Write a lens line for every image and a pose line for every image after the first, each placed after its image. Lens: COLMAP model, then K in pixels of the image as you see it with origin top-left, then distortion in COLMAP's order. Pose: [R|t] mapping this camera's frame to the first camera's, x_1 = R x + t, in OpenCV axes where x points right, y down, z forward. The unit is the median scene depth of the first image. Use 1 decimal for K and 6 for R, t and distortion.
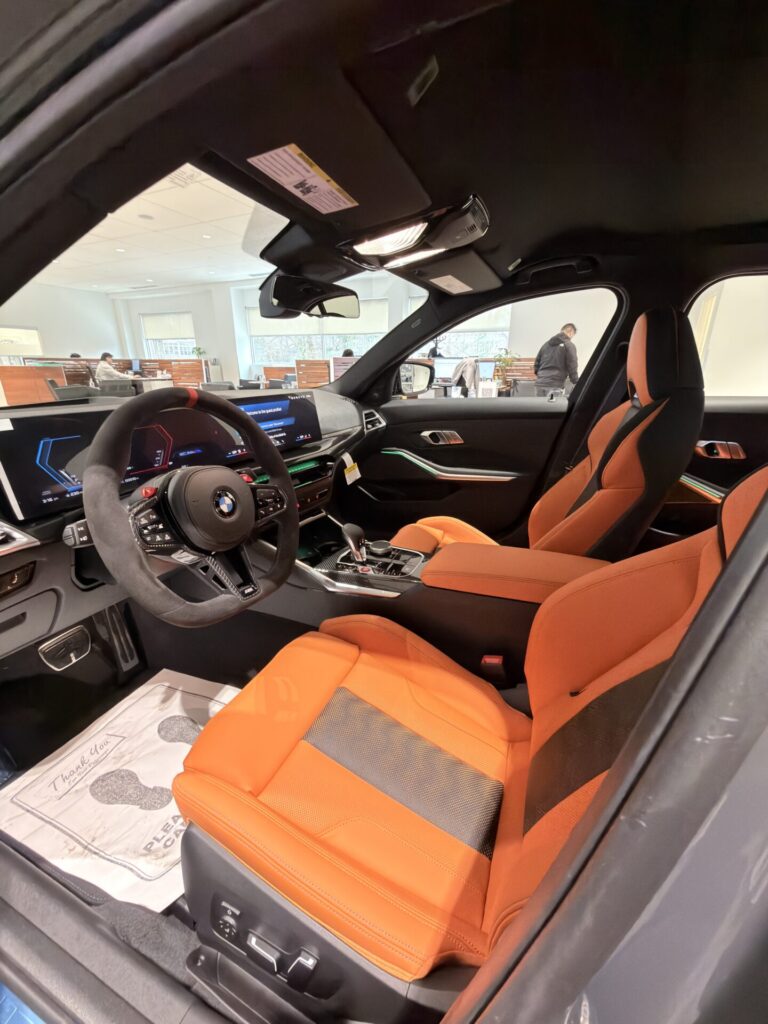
lens RADIAL K [[409.4, 0, 383.4], [0, 409.4, 510.6], [0, 0, 1]] dist [-0.002252, -0.001268]
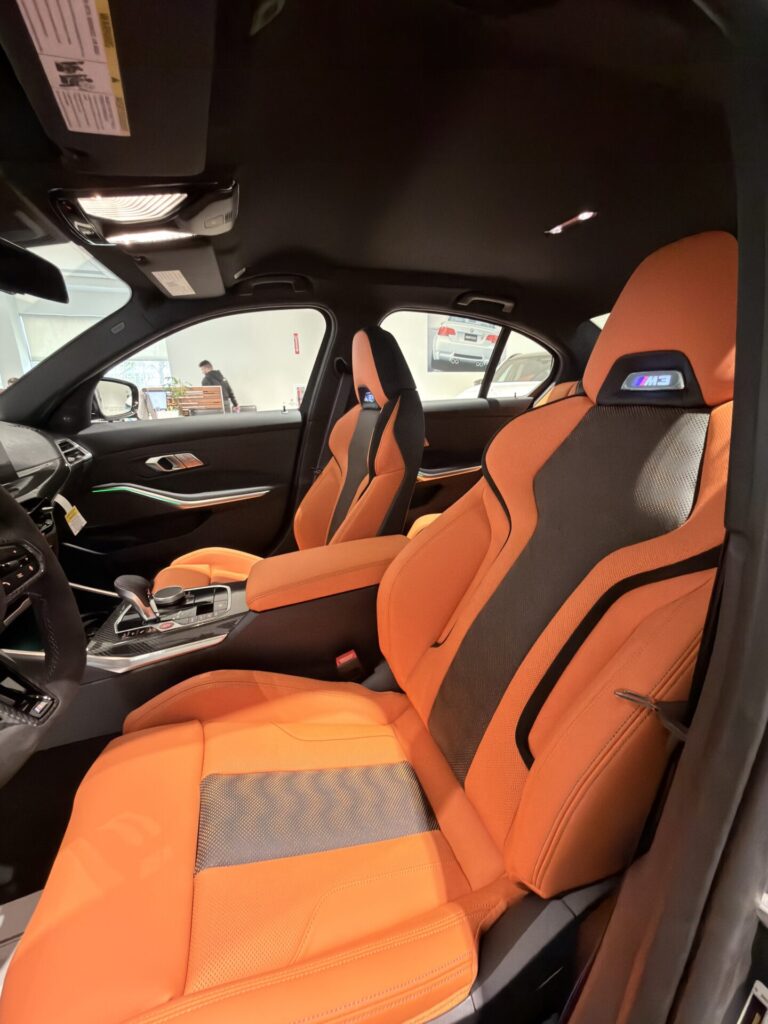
lens RADIAL K [[409.4, 0, 382.8], [0, 409.4, 512.1], [0, 0, 1]] dist [-0.002252, -0.001268]
pose [[0.725039, -0.203614, 0.657921, -0.188242], [0.249714, 0.968012, 0.024392, 0.018075], [-0.641843, 0.146607, 0.752692, 0.116205]]
